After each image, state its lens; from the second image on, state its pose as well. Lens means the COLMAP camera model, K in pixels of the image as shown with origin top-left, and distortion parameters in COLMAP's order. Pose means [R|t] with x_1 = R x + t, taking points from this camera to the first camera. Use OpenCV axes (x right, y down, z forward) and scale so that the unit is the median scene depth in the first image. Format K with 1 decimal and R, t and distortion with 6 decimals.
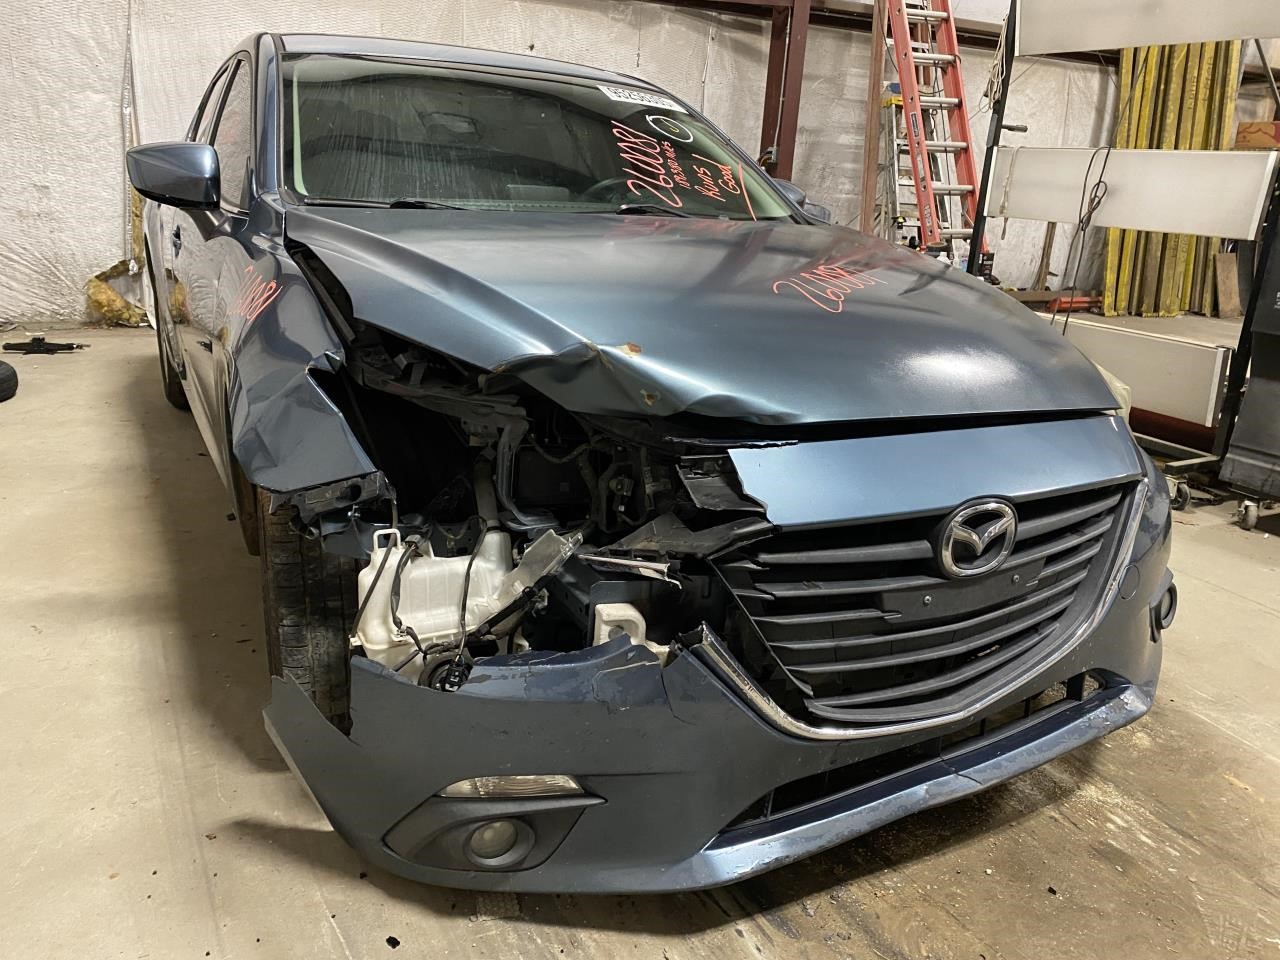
lens RADIAL K [[967.8, 0, 640.0], [0, 967.8, 480.0], [0, 0, 1]] dist [0.004068, -0.005139]
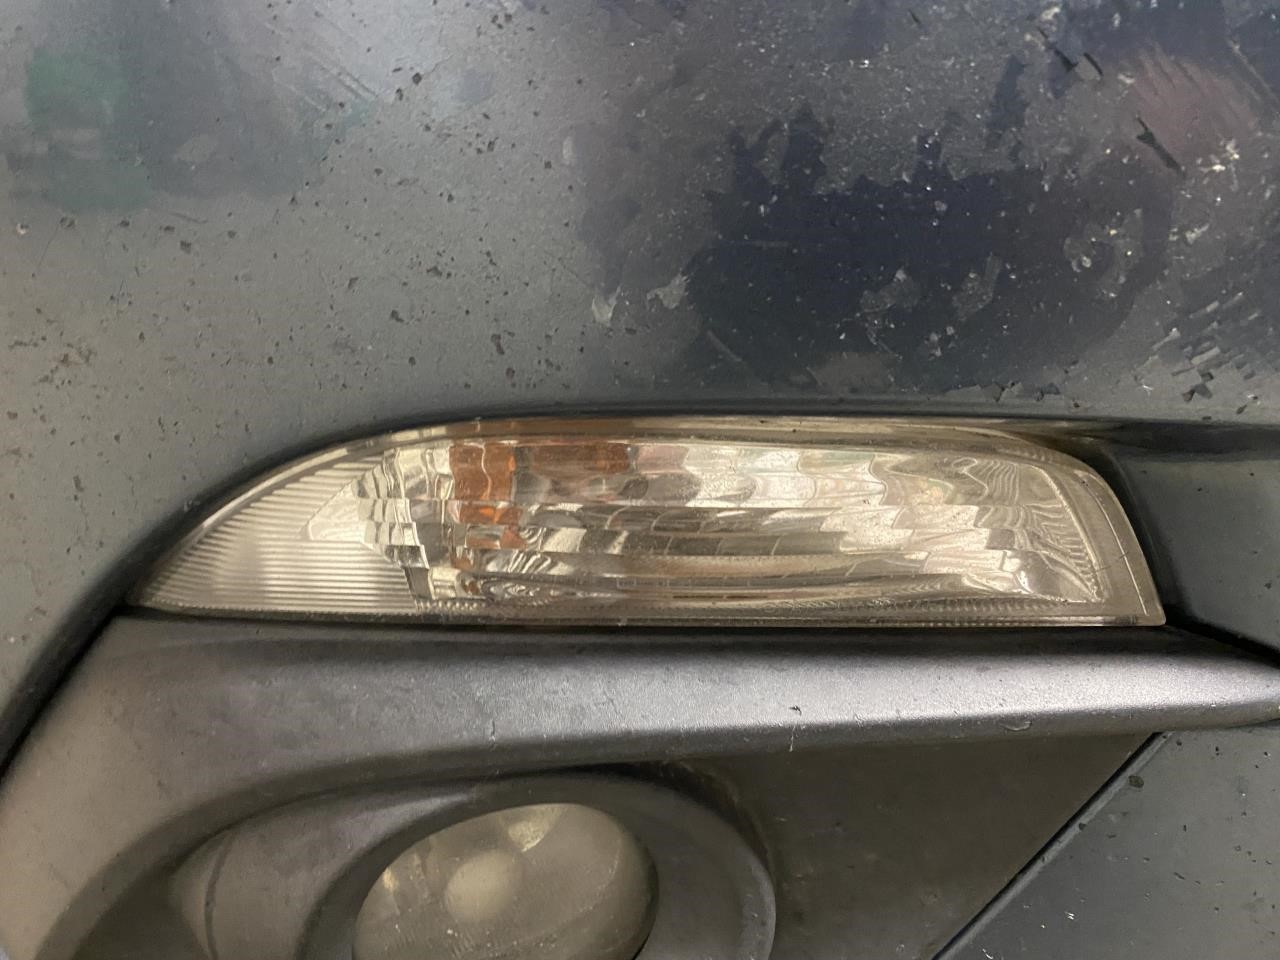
lens RADIAL K [[1117.4, 0, 613.7], [0, 1117.4, 481.7], [0, 0, 1]] dist [-0.036779, -0.001866]
pose [[0.996797, 0.033565, -0.072588, -0.117913], [-0.035200, 0.999152, -0.021353, 0.291922], [0.071809, 0.023839, 0.997133, 0.789727]]
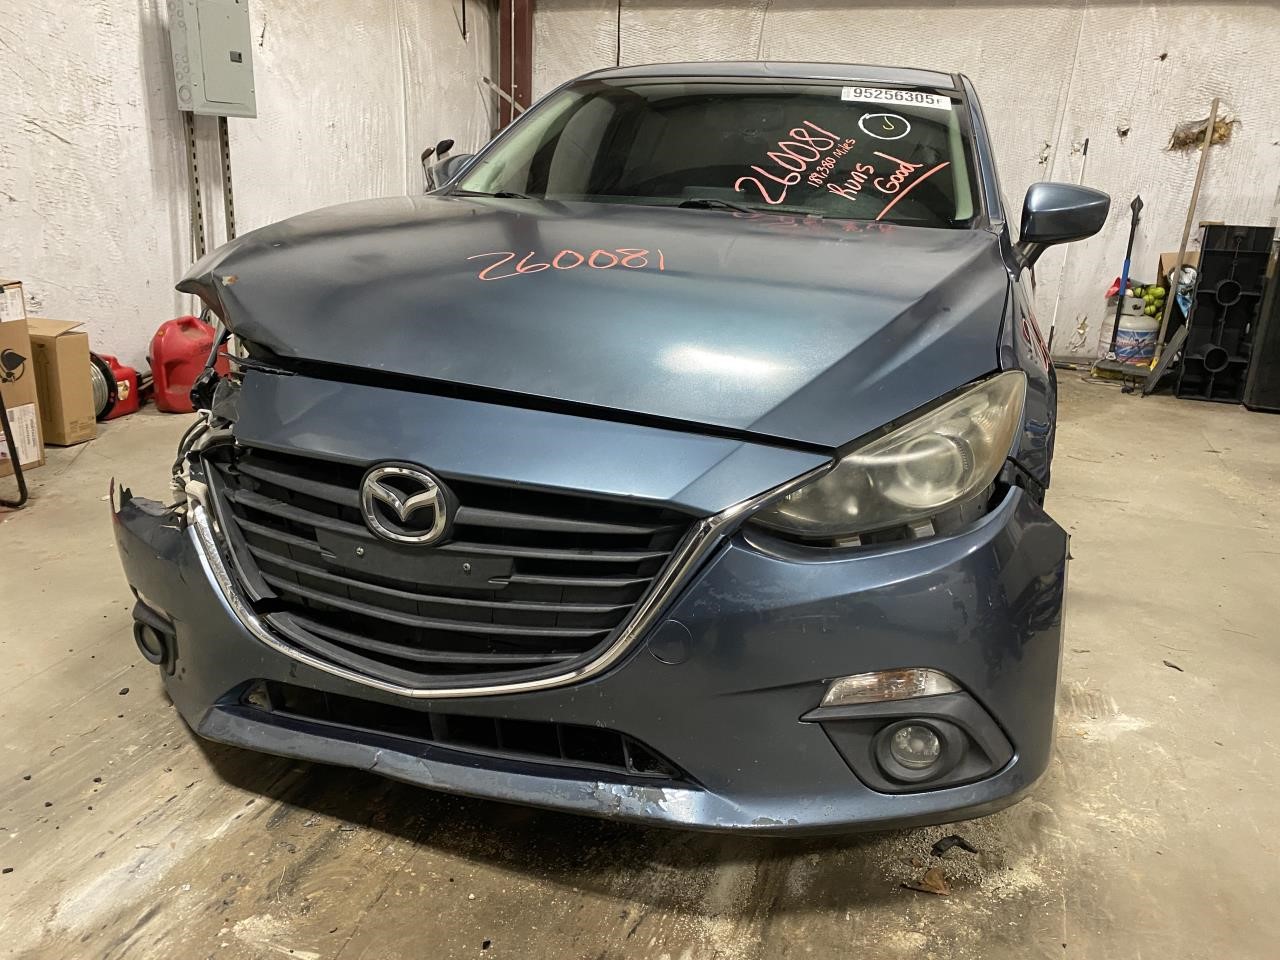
lens RADIAL K [[967.8, 0, 640.0], [0, 967.8, 480.0], [0, 0, 1]] dist [0.004068, -0.005139]
pose [[0.677360, 0.193462, -0.709757, 1.173017], [-0.225931, 0.972882, 0.049564, -0.062479], [0.700099, 0.126784, 0.702700, 0.482167]]
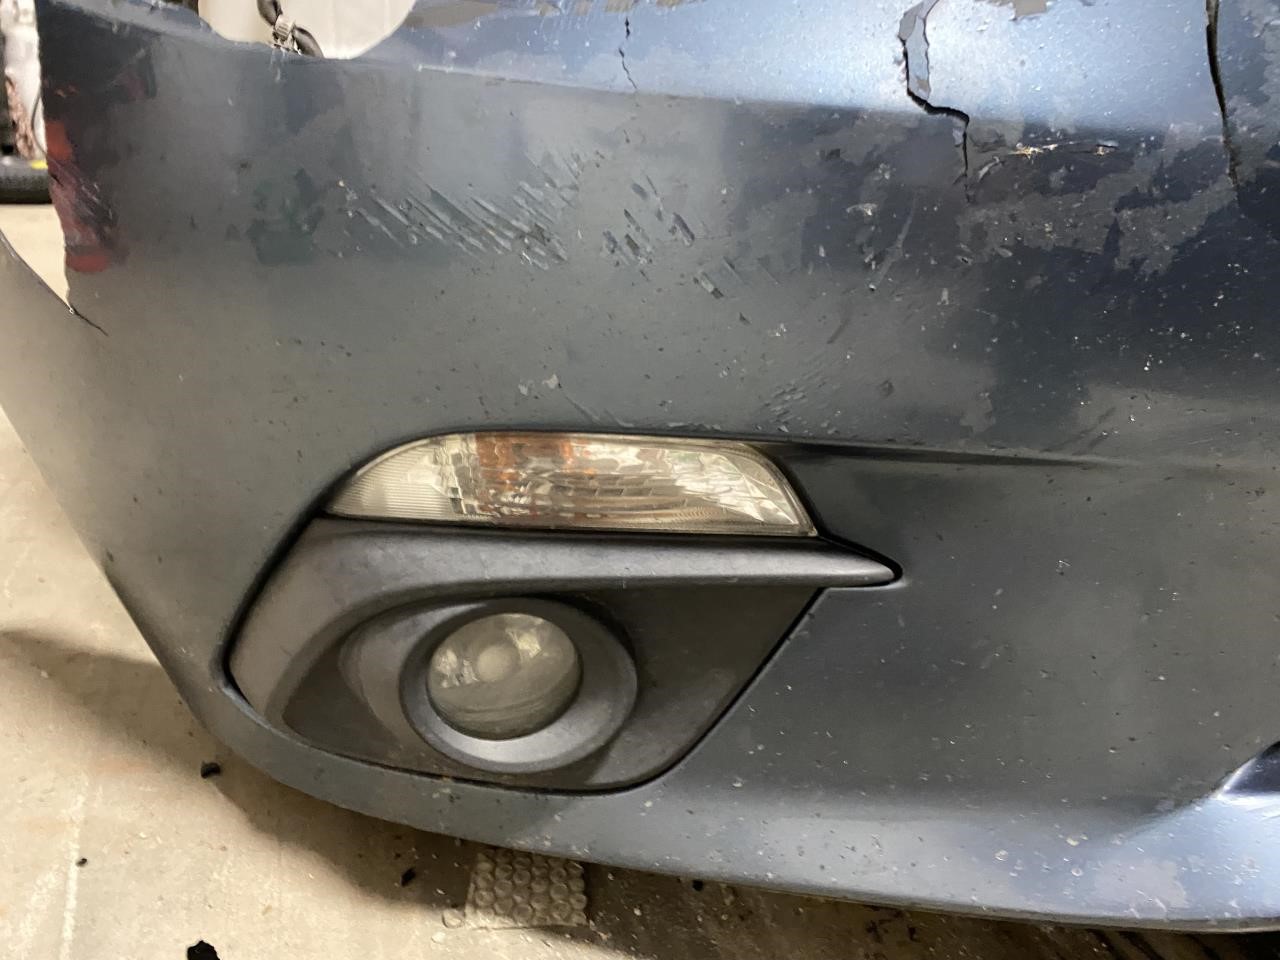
lens RADIAL K [[967.8, 0, 640.0], [0, 967.8, 480.0], [0, 0, 1]] dist [0.004068, -0.005139]
pose [[0.986110, 0.062566, -0.153857, -0.062548], [-0.059685, 0.997946, 0.023278, 0.286723], [0.154997, -0.013772, 0.987819, 0.676441]]
